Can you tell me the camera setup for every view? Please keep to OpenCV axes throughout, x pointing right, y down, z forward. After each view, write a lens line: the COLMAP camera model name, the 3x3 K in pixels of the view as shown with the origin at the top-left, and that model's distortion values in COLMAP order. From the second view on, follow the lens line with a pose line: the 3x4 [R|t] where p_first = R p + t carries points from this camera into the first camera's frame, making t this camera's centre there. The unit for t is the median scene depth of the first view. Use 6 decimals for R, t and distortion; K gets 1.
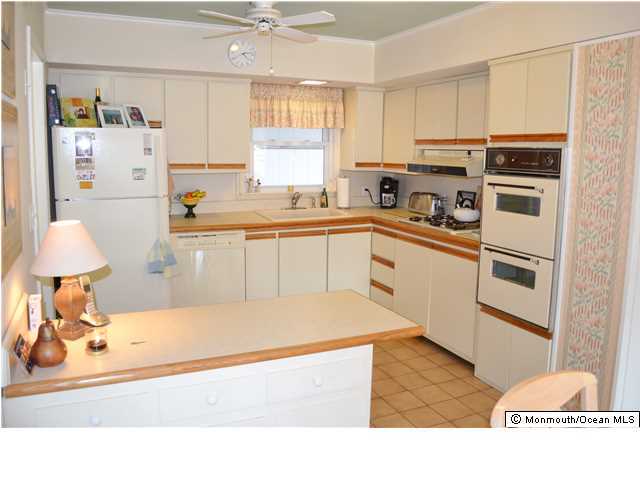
lens RADIAL K [[519.9, 0, 321.2], [0, 519.9, 221.6], [0, 0, 1]] dist [-0.056268, -0.001501]
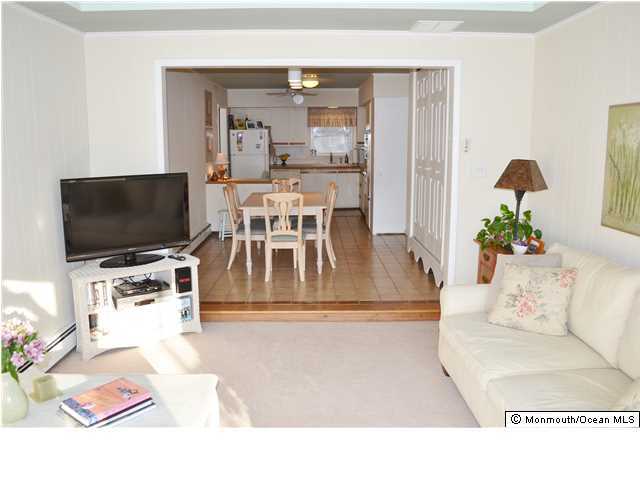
lens RADIAL K [[521.6, 0, 317.8], [0, 521.6, 214.1], [0, 0, 1]] dist [0.003567, -0.002472]
pose [[0.916676, 0.042937, -0.397318, 0.896192], [-0.039144, 0.999078, 0.017655, 0.176418], [0.397709, -0.000632, 0.917511, -1.208845]]
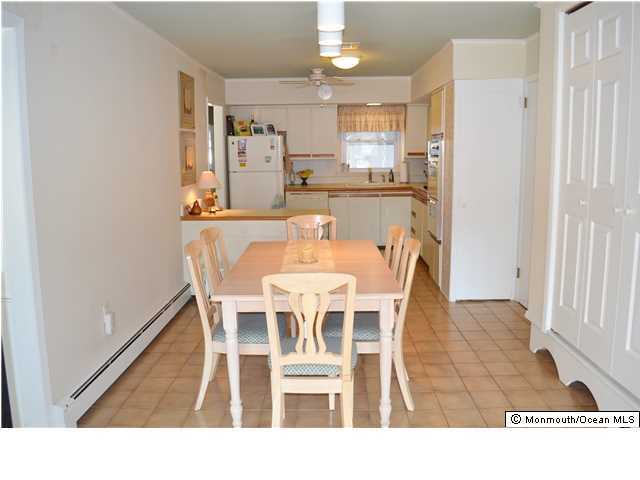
lens RADIAL K [[519.9, 0, 321.2], [0, 519.9, 221.6], [0, 0, 1]] dist [-0.056268, -0.001501]
pose [[0.905124, 0.038399, -0.423410, 0.559022], [-0.037228, 0.999246, 0.011039, 0.095432], [0.423514, 0.005771, 0.905871, -0.577093]]
